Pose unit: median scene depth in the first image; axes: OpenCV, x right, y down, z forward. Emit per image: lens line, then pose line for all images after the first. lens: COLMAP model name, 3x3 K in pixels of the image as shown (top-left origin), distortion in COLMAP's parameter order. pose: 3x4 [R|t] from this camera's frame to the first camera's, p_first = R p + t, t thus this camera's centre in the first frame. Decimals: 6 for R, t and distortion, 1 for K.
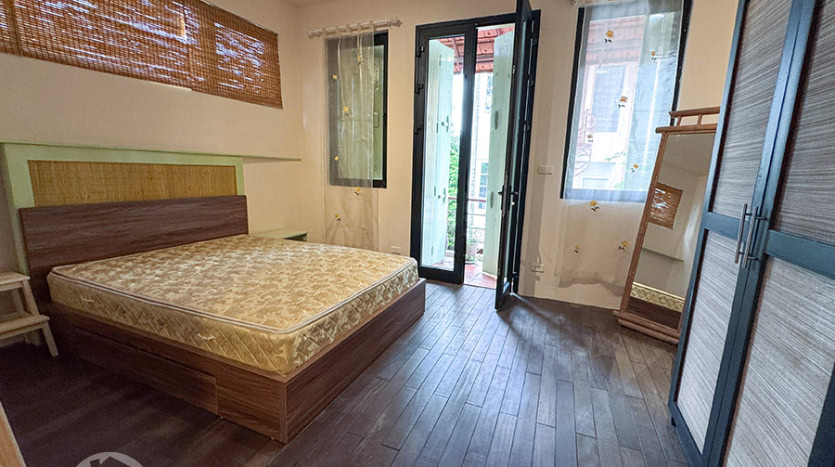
lens RADIAL K [[333.9, 0, 421.2], [0, 333.9, 229.1], [0, 0, 1]] dist [0.002991, -0.000070]
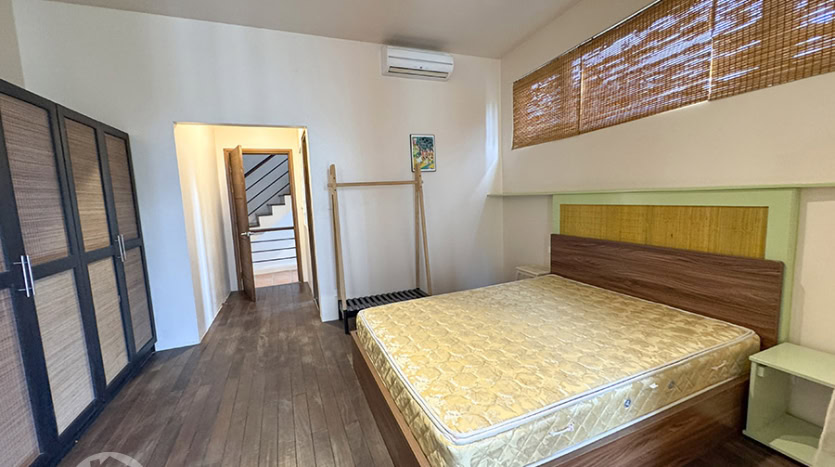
lens RADIAL K [[333.9, 0, 418.7], [0, 333.9, 236.8], [0, 0, 1]] dist [0.002991, -0.000070]
pose [[-0.704390, 0.082460, -0.705007, 0.295899], [-0.107731, 0.969303, 0.221010, -0.249545], [0.701590, 0.231628, -0.673884, 1.218732]]
